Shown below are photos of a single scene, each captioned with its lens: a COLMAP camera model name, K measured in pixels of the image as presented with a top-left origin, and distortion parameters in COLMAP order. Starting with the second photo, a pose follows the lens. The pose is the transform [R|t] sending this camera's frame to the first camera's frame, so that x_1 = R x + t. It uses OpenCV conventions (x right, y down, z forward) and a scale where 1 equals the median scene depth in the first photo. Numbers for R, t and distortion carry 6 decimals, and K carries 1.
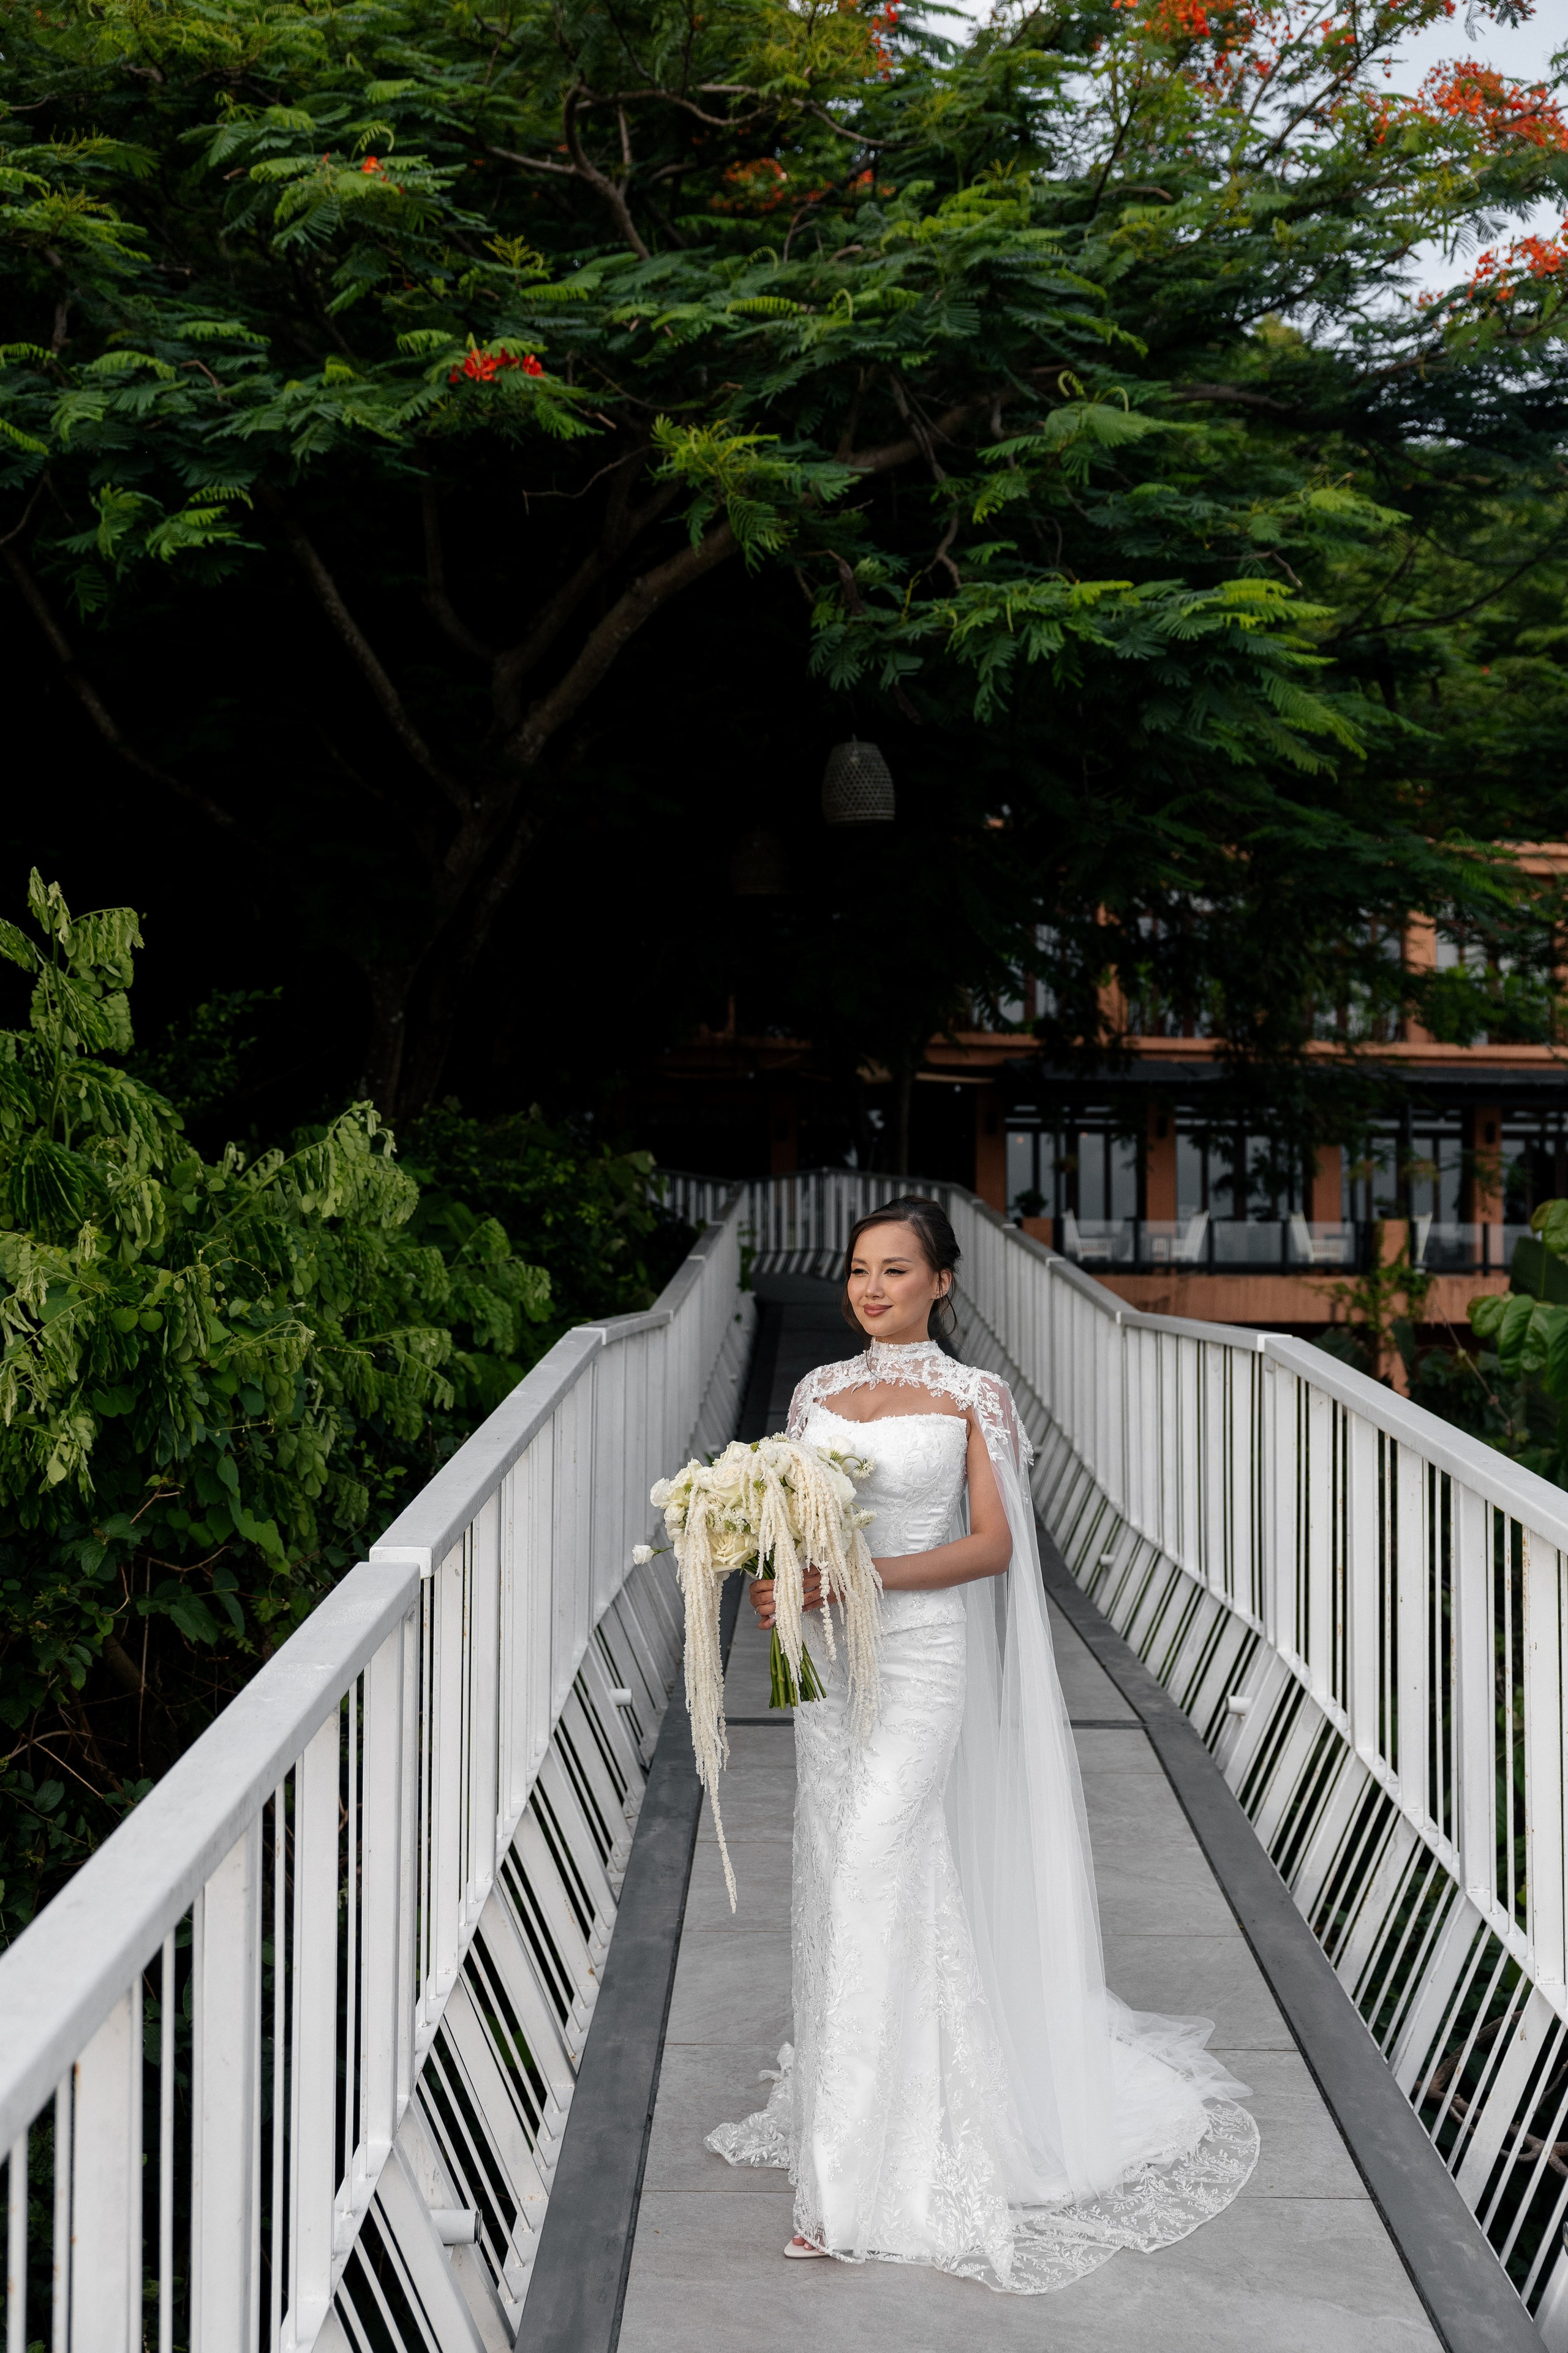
lens RADIAL K [[2404.3, 0, 784.0], [0, 2404.3, 1176.5], [0, 0, 1]] dist [-0.019191, -0.005813]
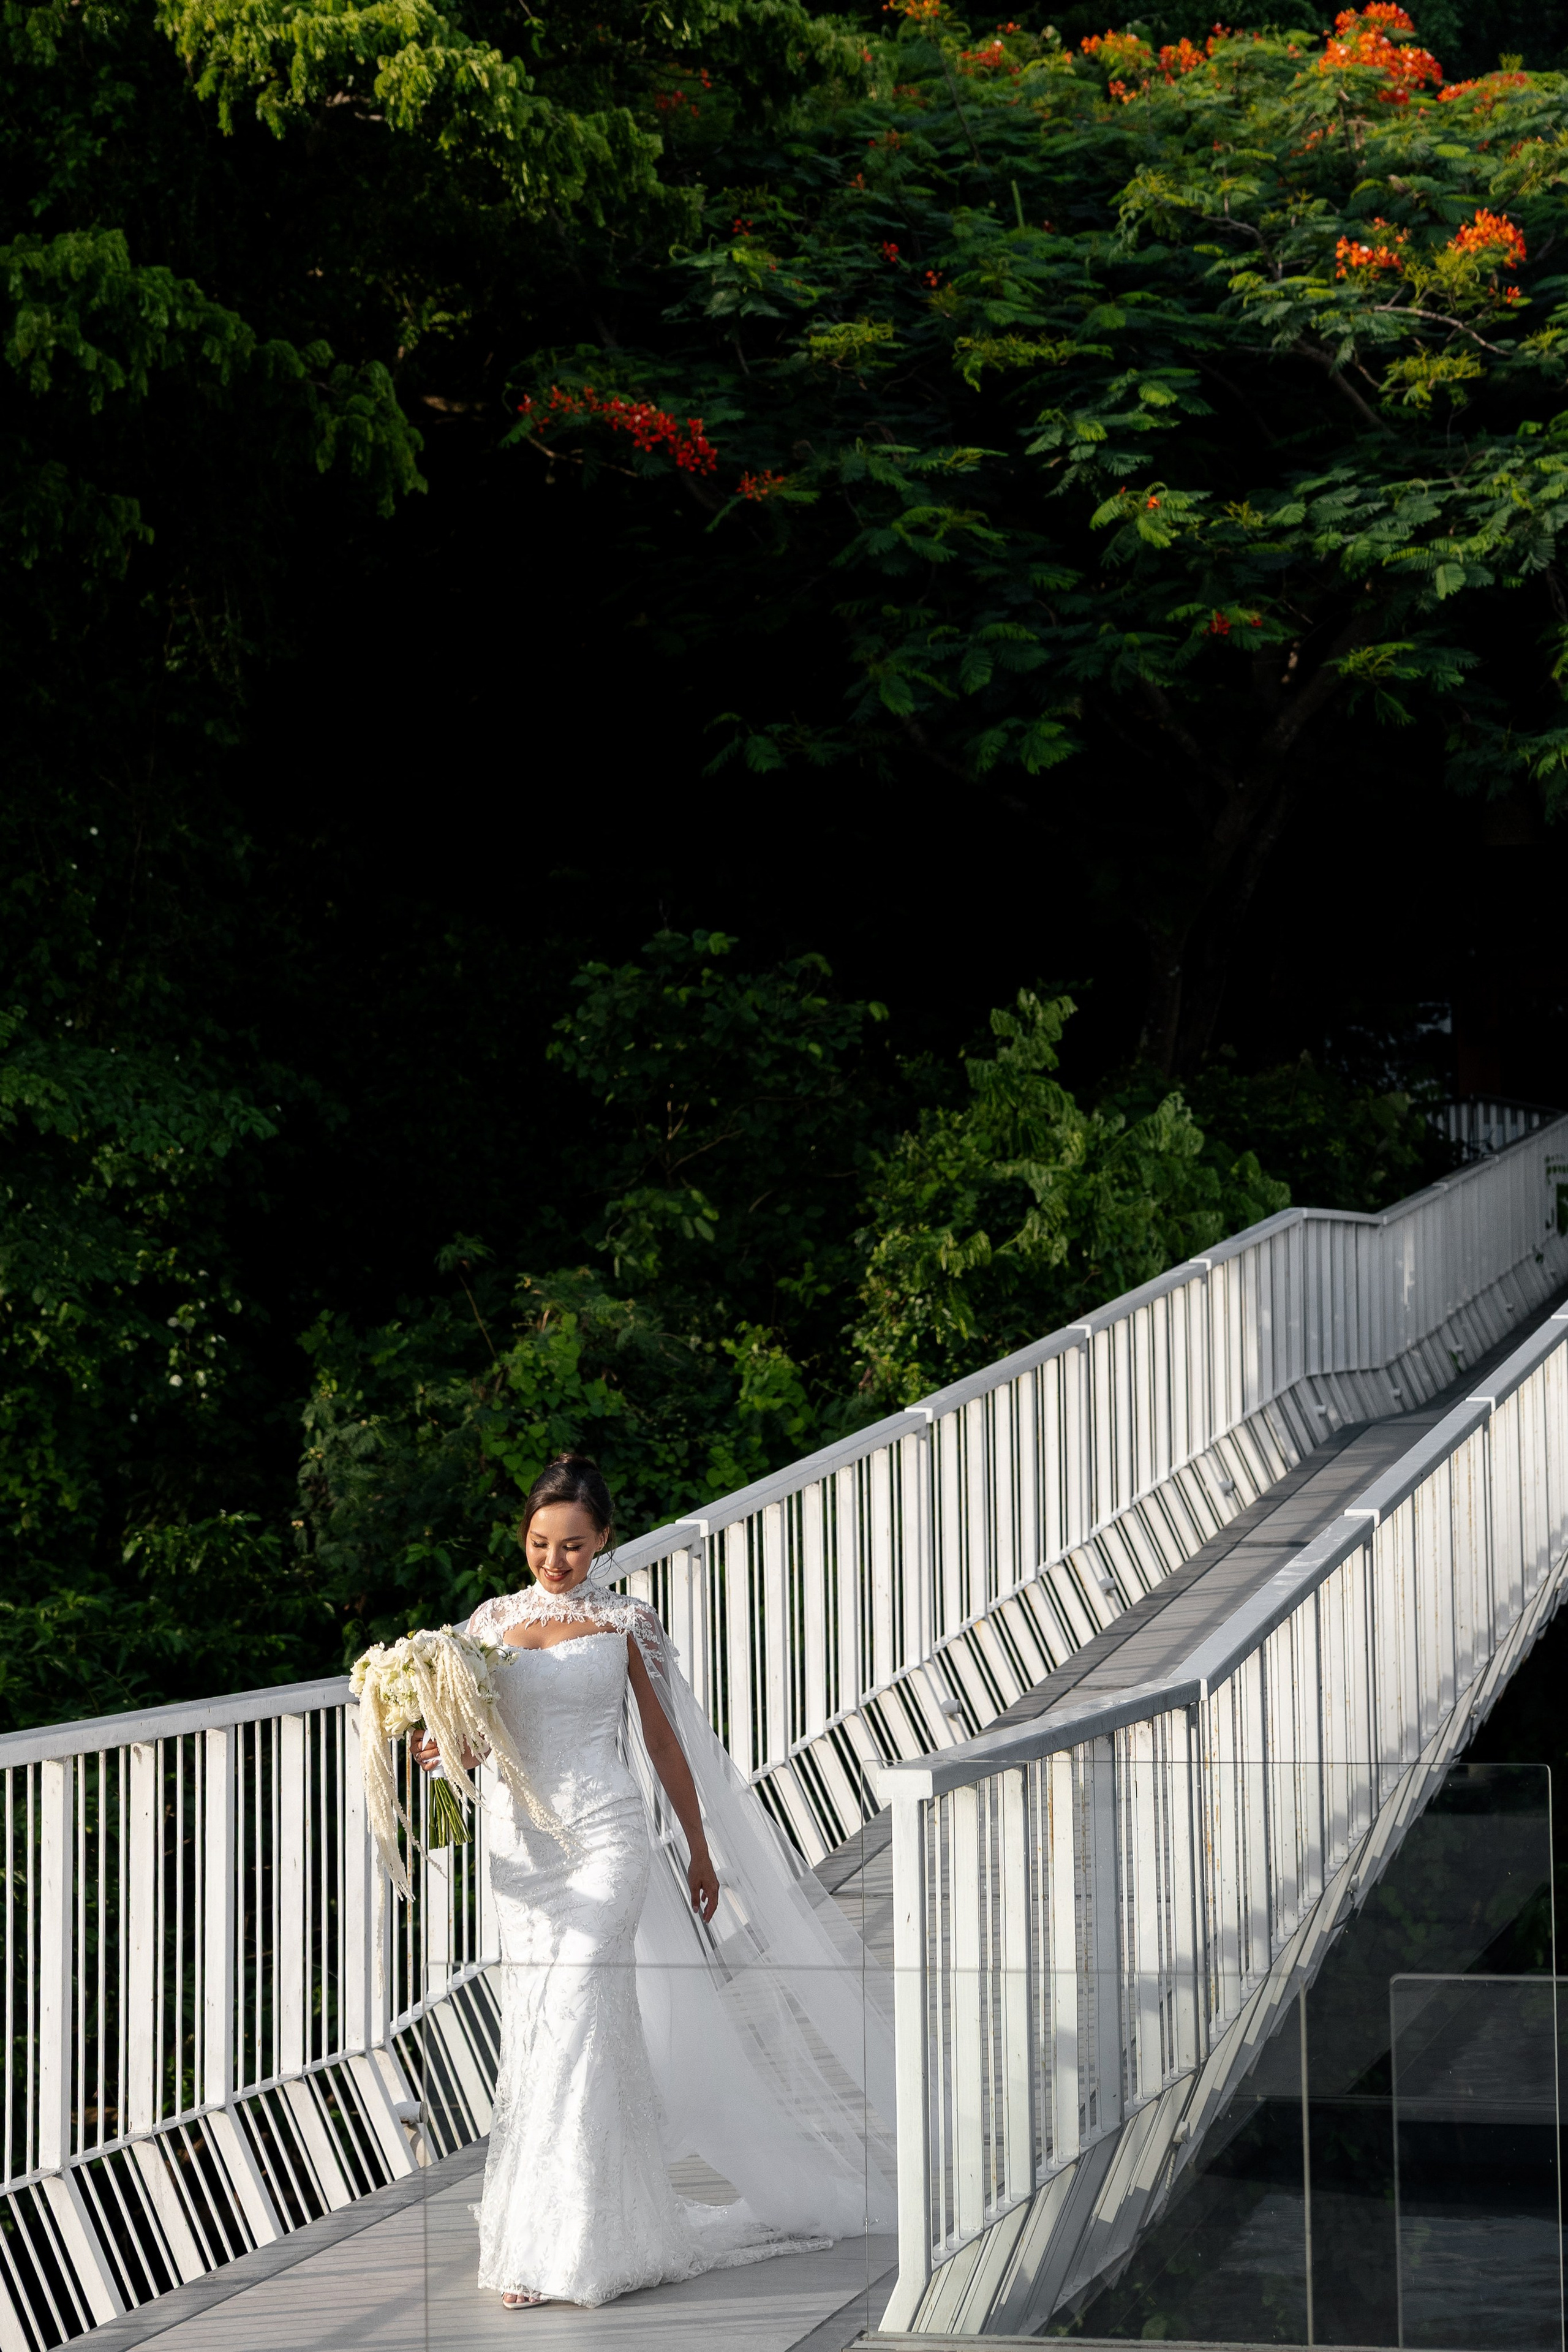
lens RADIAL K [[4067.6, 0, 784.0], [0, 4067.6, 1176.0], [0, 0, 1]] dist [-0.271211, -0.010954]
pose [[0.967709, -0.028337, -0.250474, 0.311591], [0.032931, 0.999357, 0.014169, -0.017629], [0.249911, -0.021959, 0.968020, -2.064405]]
